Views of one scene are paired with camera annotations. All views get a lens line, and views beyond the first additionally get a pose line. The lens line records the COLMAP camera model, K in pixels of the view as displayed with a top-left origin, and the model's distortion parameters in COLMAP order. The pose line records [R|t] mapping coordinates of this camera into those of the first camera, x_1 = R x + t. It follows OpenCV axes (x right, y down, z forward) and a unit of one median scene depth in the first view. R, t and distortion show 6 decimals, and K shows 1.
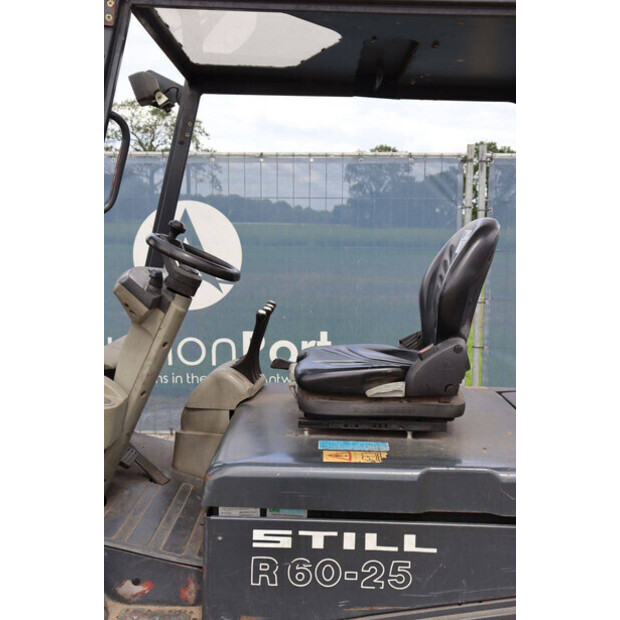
lens RADIAL K [[724.6, 0, 303.5], [0, 724.6, 313.1], [0, 0, 1]] dist [0.017915, 0.000000]
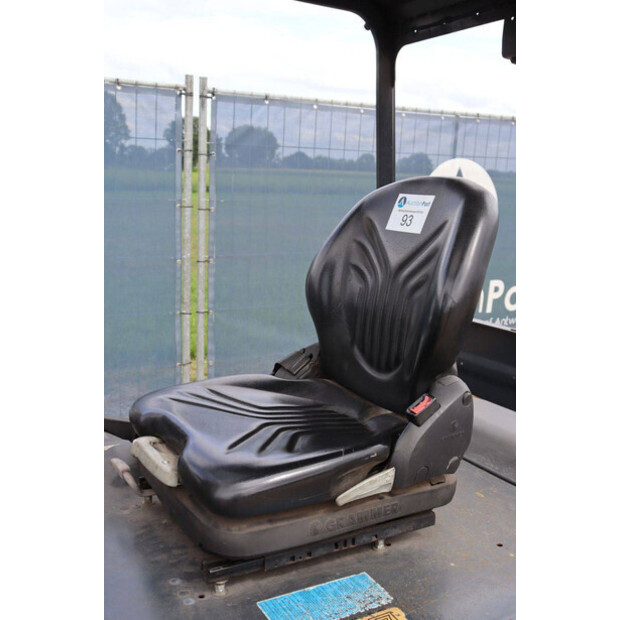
lens RADIAL K [[724.6, 0, 316.3], [0, 724.6, 307.4], [0, 0, 1]] dist [0.017915, 0.000000]
pose [[0.876719, -0.081142, 0.474109, -0.060153], [0.047221, 0.995427, 0.083042, -0.027809], [-0.478679, -0.050416, 0.876541, 0.182820]]
